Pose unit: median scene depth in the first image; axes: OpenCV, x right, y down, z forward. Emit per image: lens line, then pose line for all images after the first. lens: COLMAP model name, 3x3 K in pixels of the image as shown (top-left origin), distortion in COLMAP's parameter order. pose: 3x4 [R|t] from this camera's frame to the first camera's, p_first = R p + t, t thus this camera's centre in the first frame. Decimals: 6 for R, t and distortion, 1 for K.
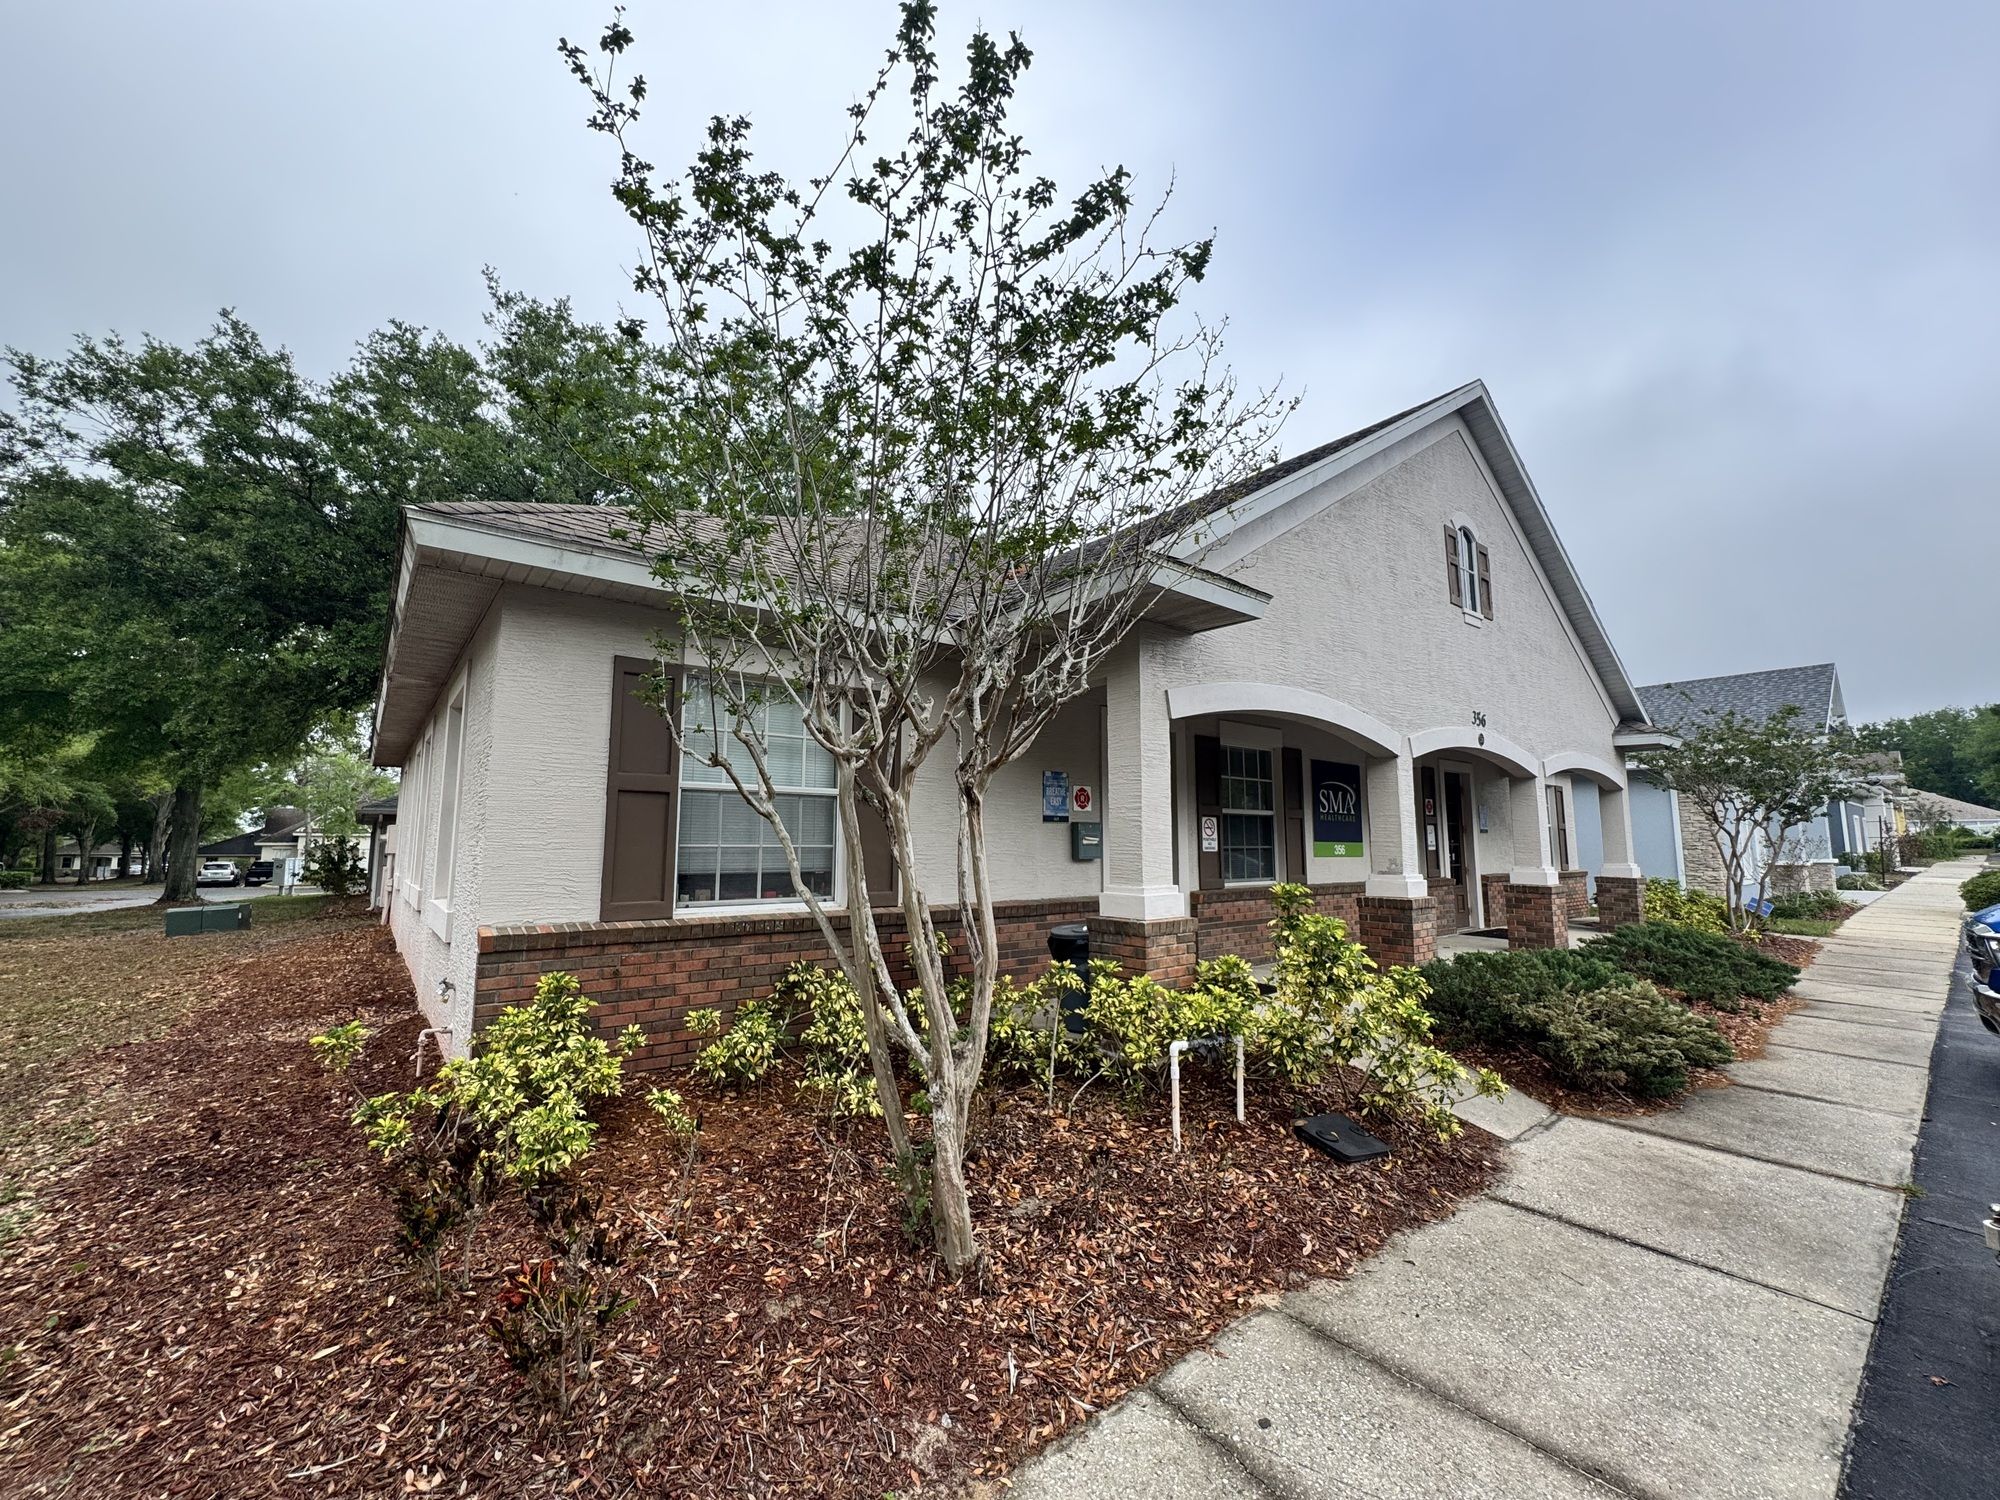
lens RADIAL K [[794.3, 0, 1000.0], [0, 794.3, 750.0], [0, 0, 1]] dist [-0.000309, 0.000015]
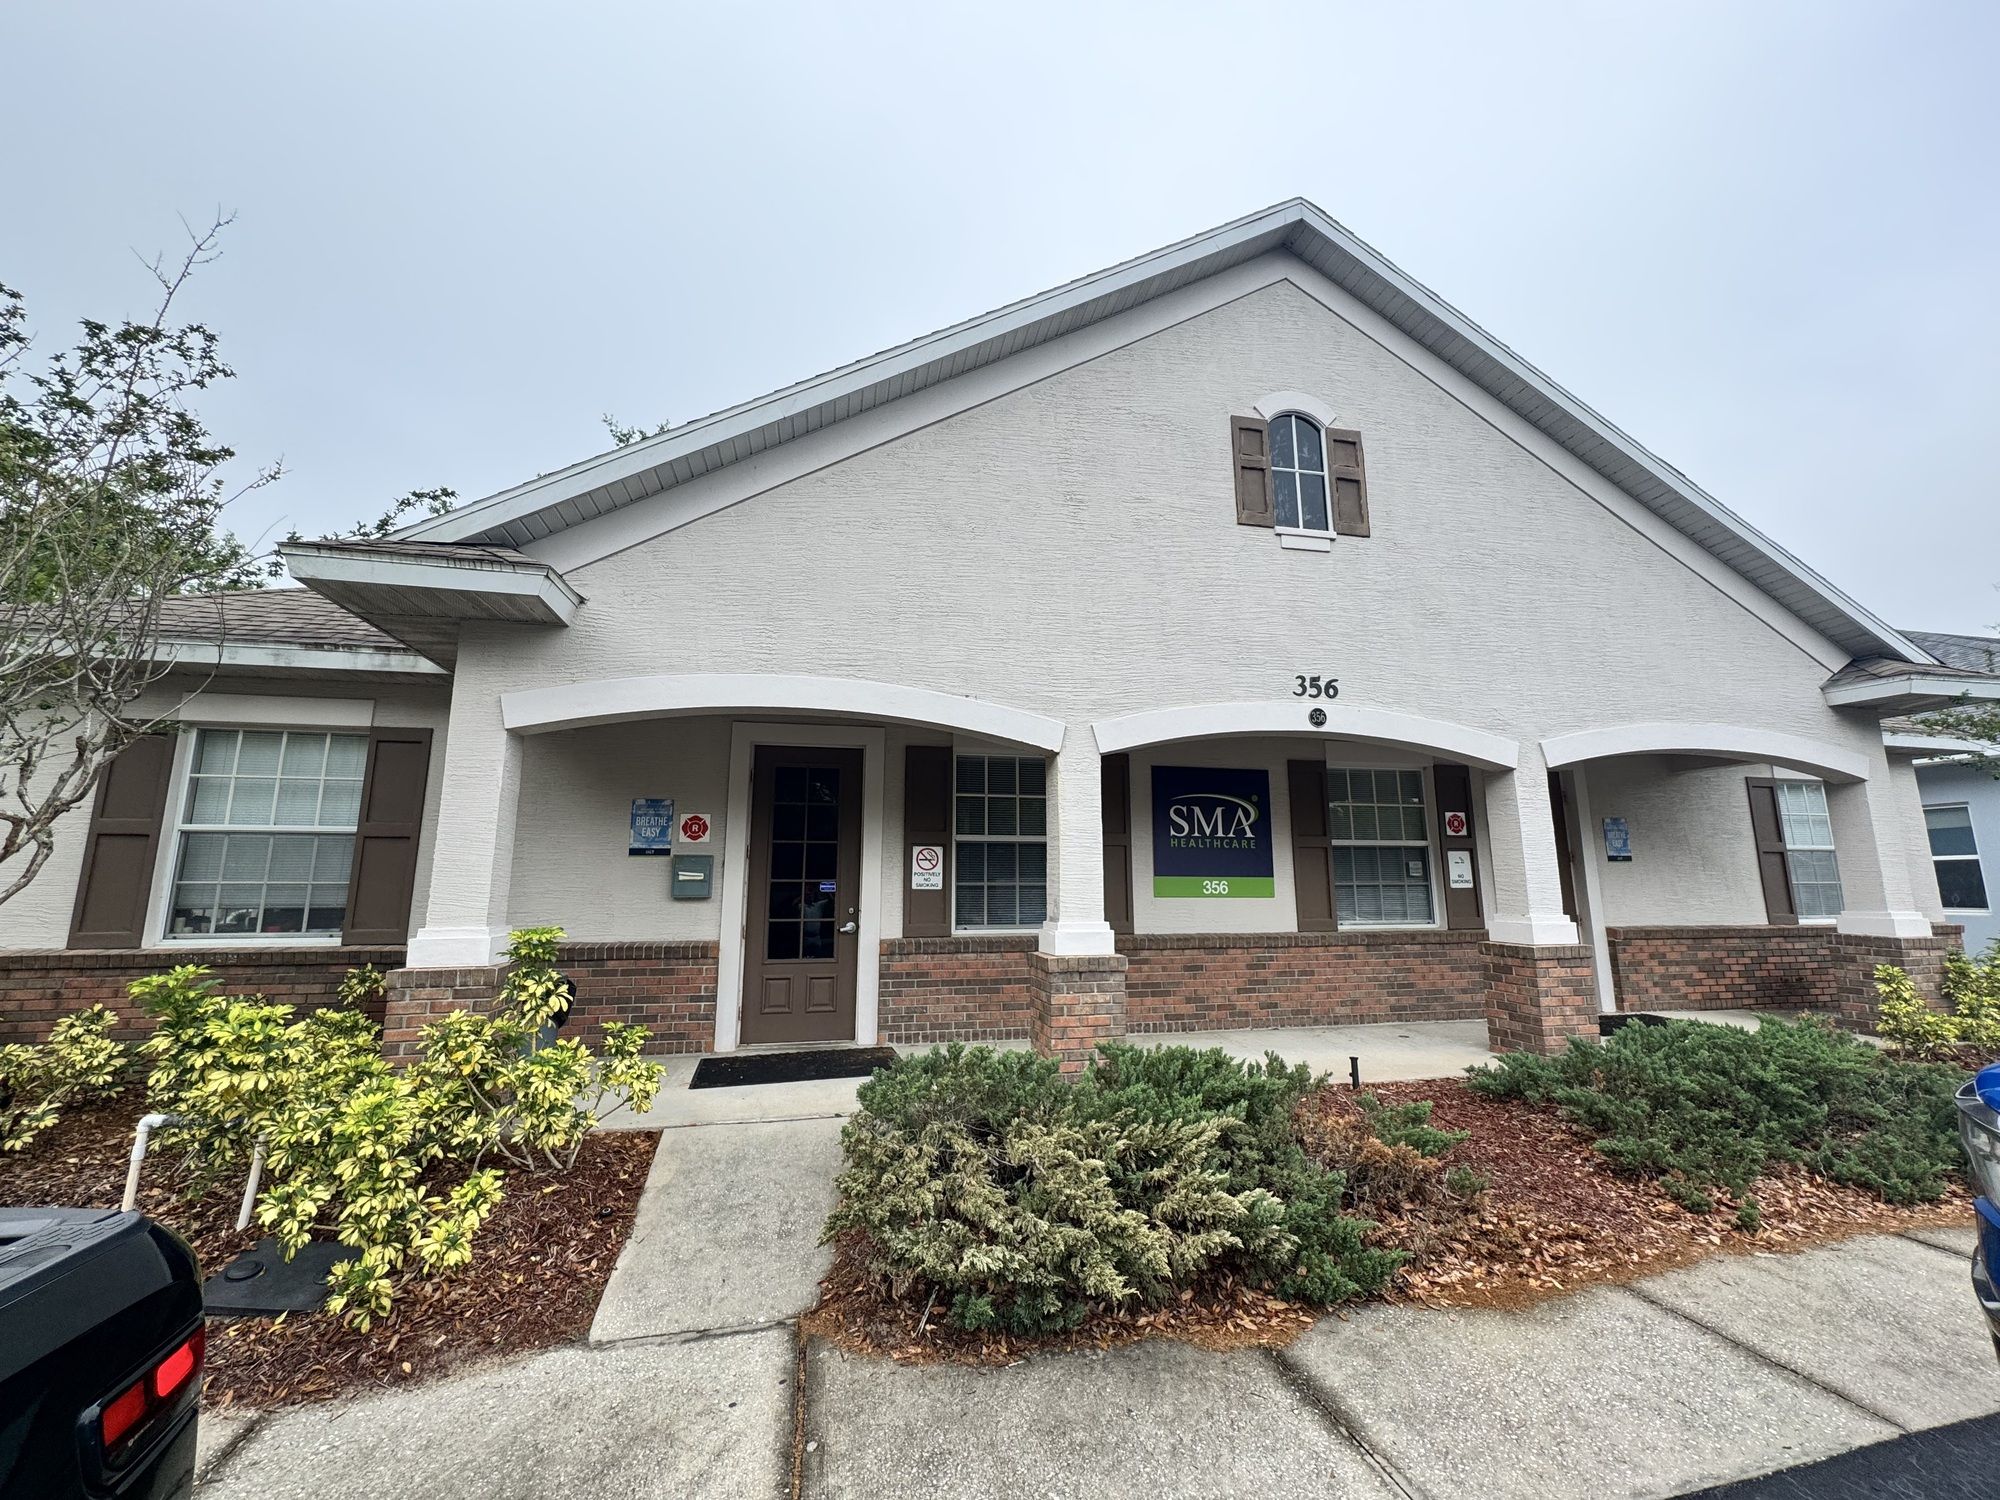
lens RADIAL K [[794.3, 0, 1000.0], [0, 794.3, 750.0], [0, 0, 1]] dist [-0.000309, 0.000015]
pose [[0.895736, -0.079067, -0.437499, 0.804751], [0.055493, 0.996247, -0.066430, 0.052706], [0.441109, 0.035225, 0.896762, 0.361354]]
